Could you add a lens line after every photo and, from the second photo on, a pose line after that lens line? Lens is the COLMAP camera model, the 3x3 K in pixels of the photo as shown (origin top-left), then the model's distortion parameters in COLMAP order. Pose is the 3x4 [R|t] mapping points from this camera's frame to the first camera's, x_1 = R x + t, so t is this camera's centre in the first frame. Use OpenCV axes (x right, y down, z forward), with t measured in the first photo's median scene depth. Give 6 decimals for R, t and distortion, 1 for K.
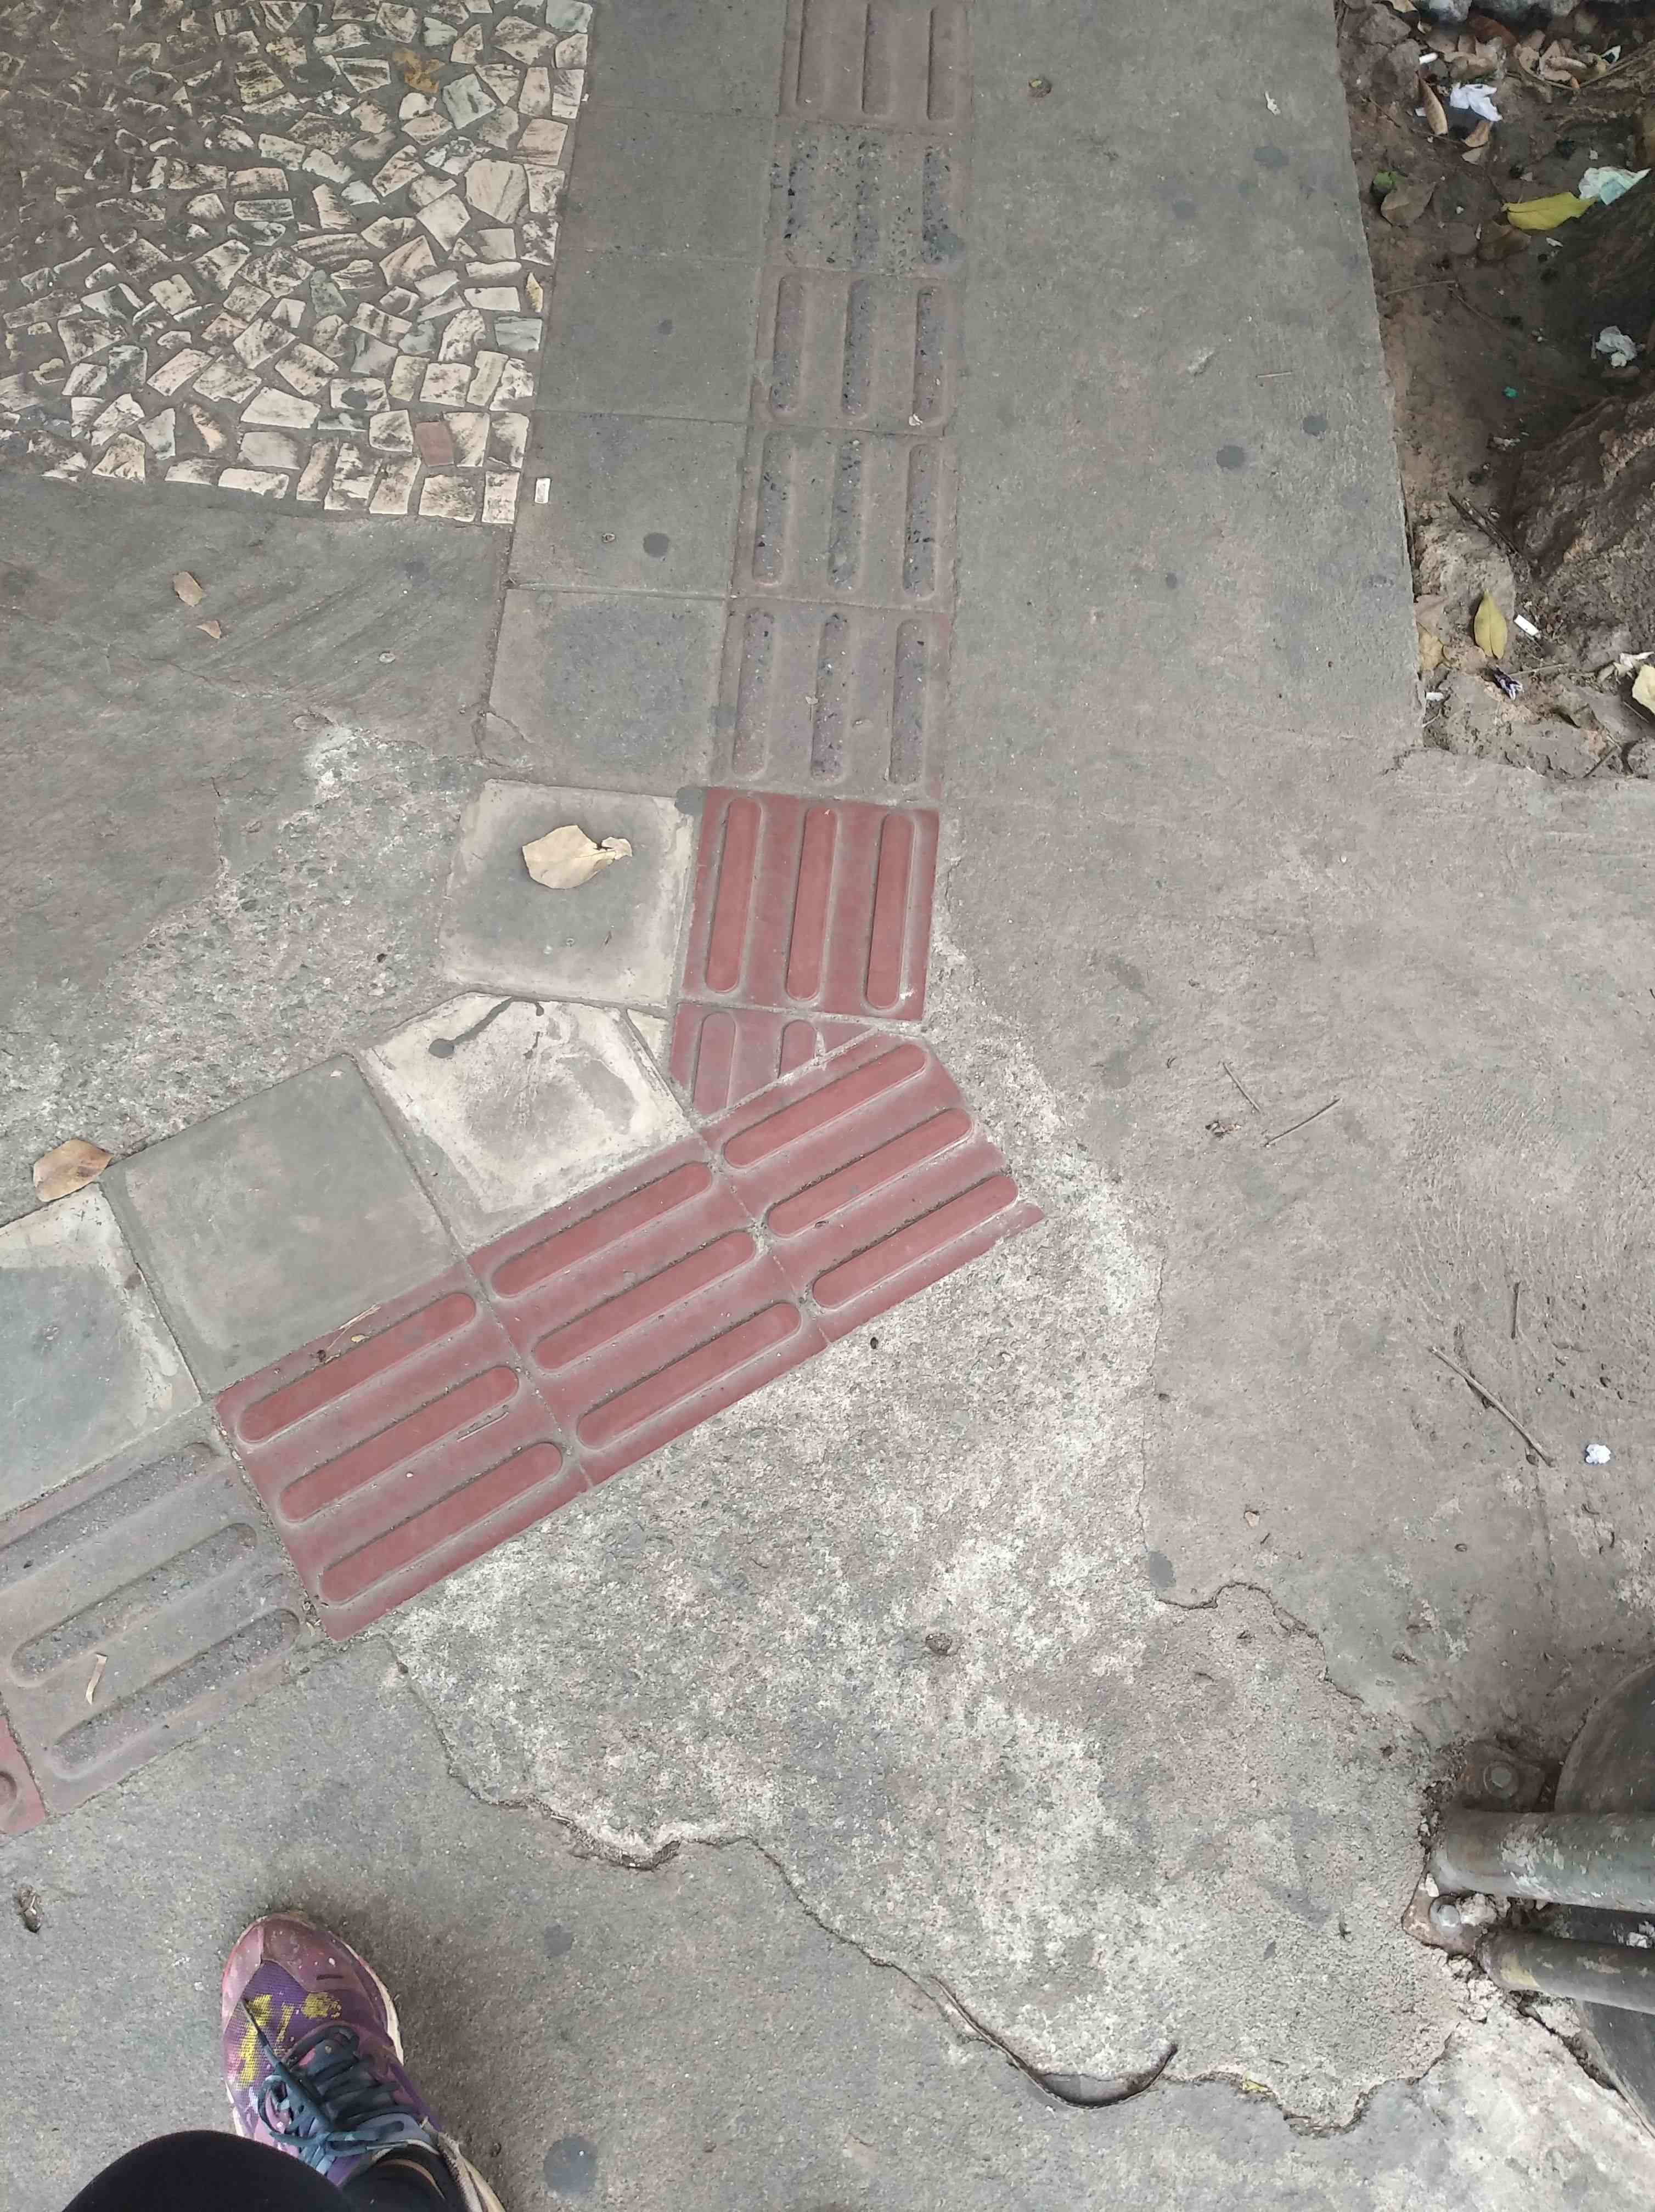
lens RADIAL K [[1677.9, 0, 822.3], [0, 1677.9, 1100.4], [0, 0, 1]] dist [0.032185, -0.058511]
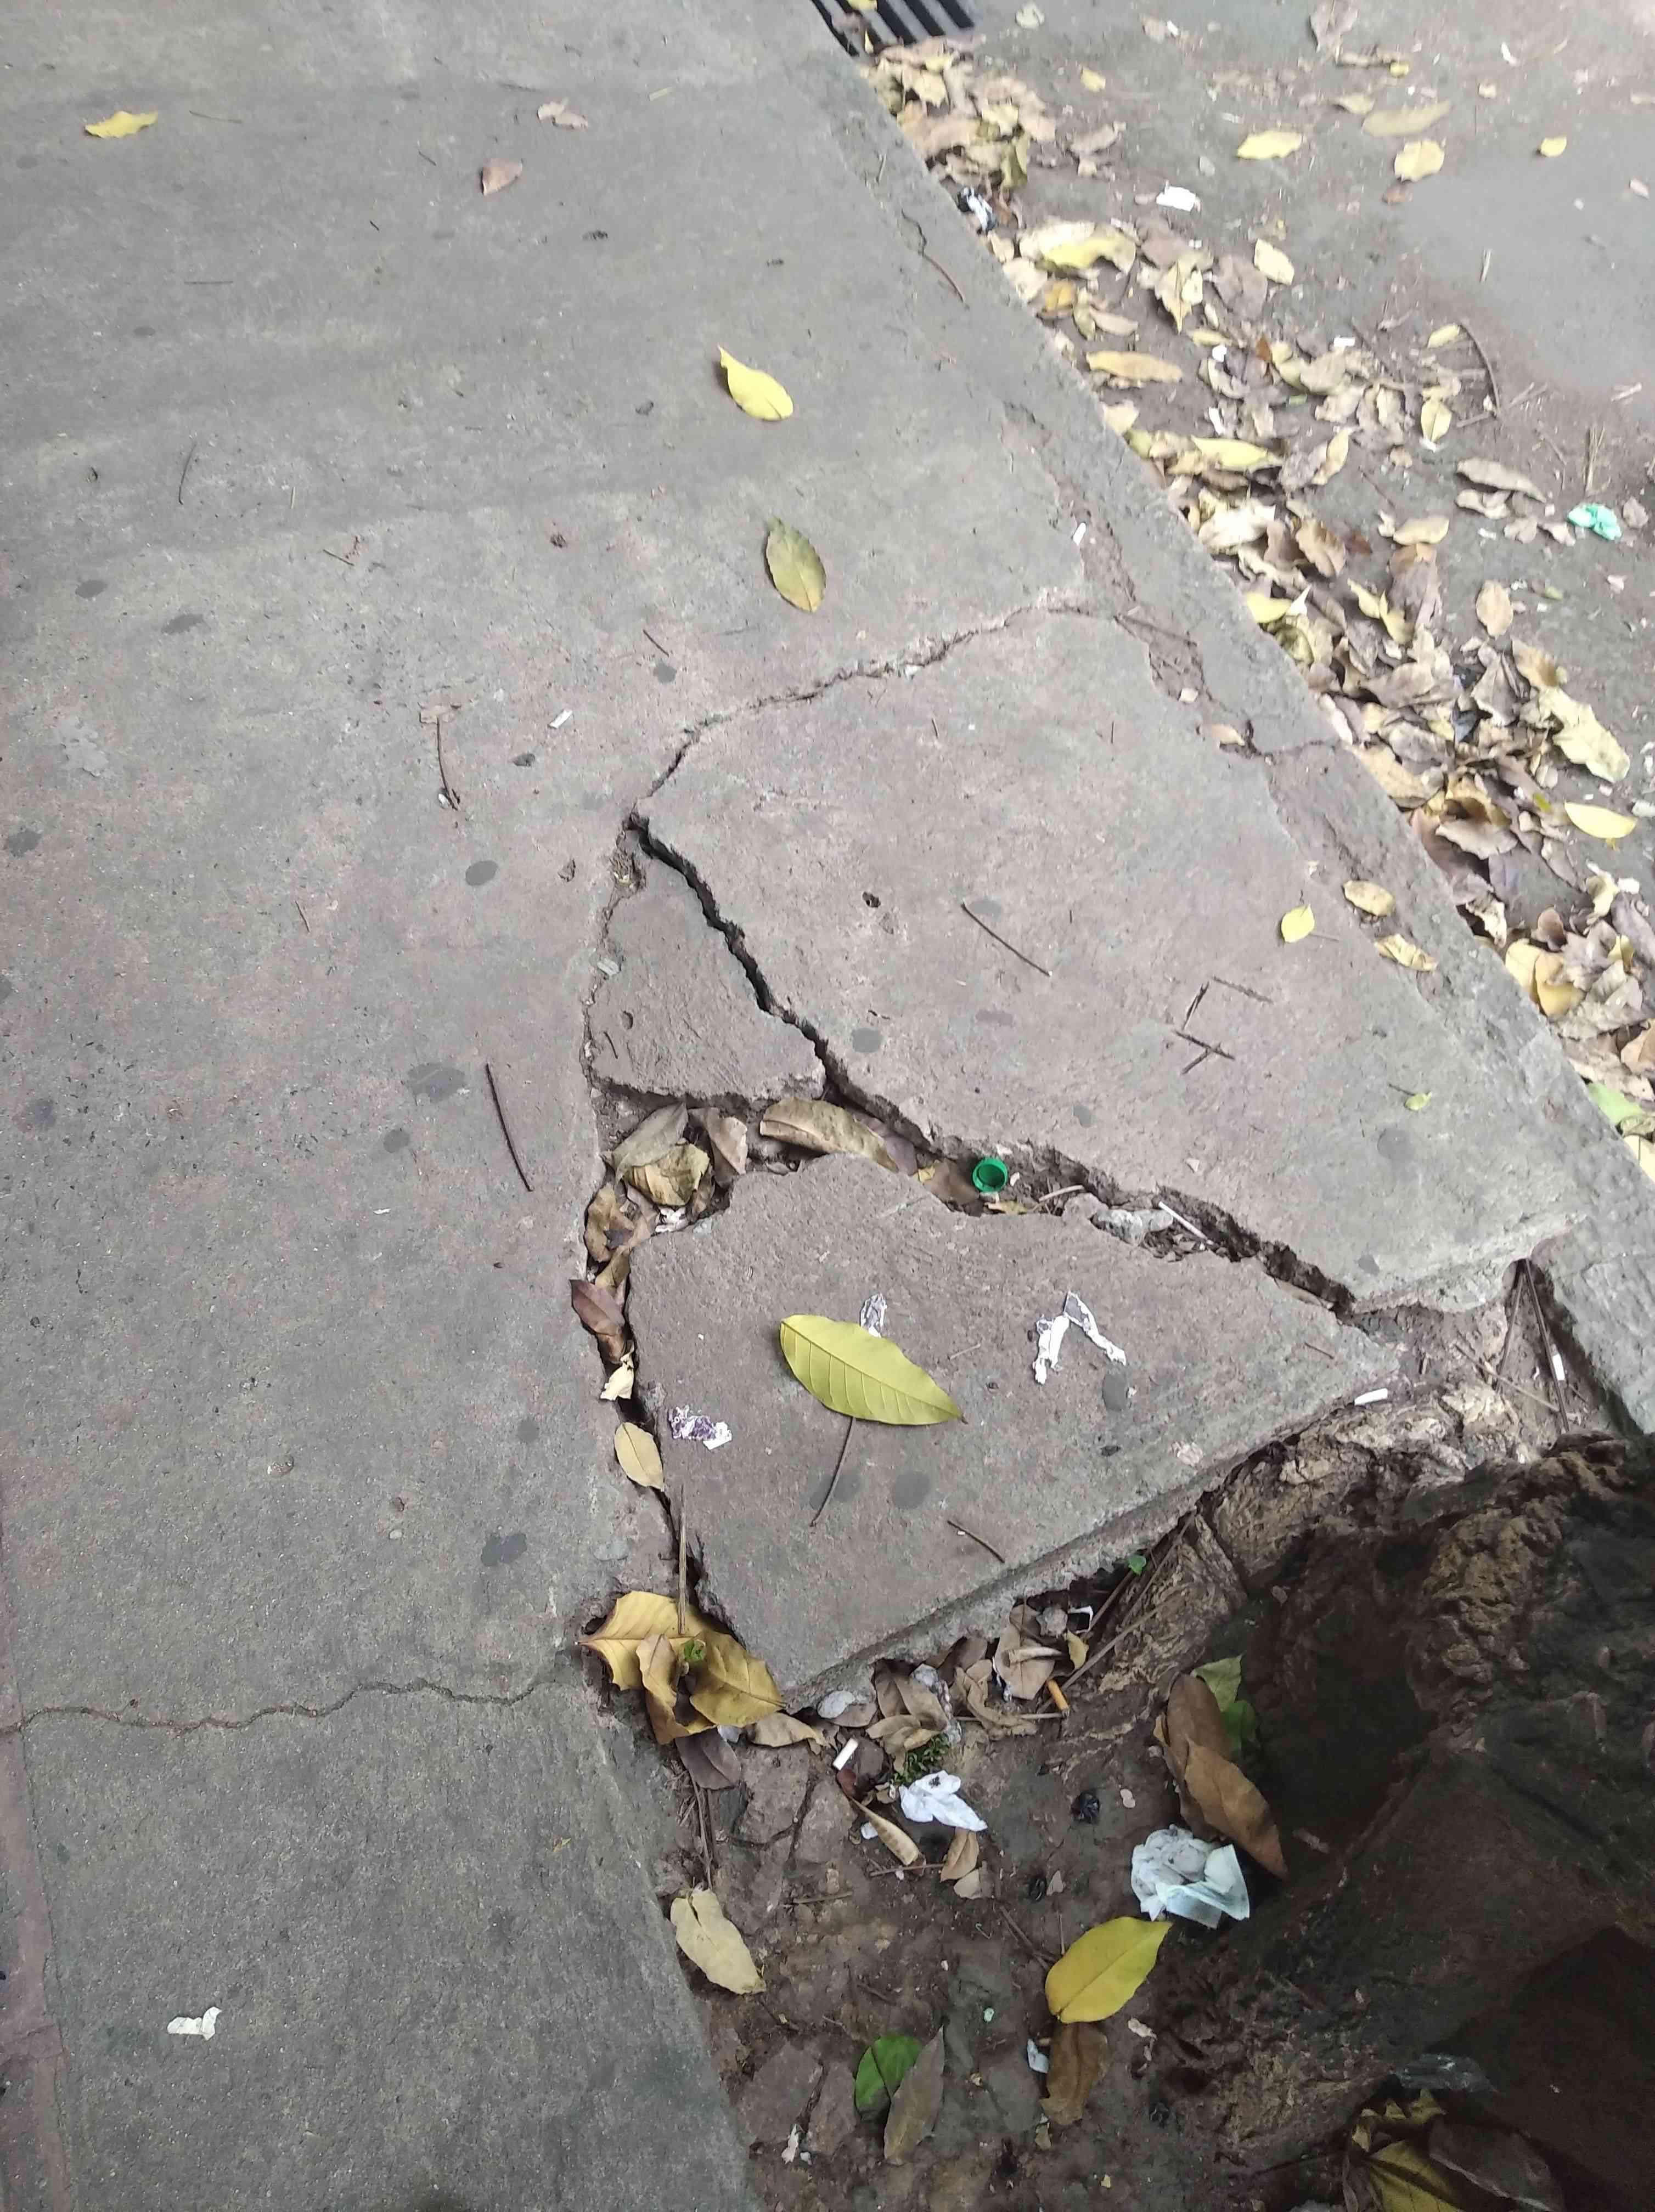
lens RADIAL K [[1677.9, 0, 837.9], [0, 1677.9, 1124.2], [0, 0, 1]] dist [0.032185, -0.058511]
pose [[0.905307, -0.374416, 0.200577, 0.475214], [0.400481, 0.909758, -0.109338, -1.166841], [-0.141538, 0.179311, 0.973558, 0.454590]]
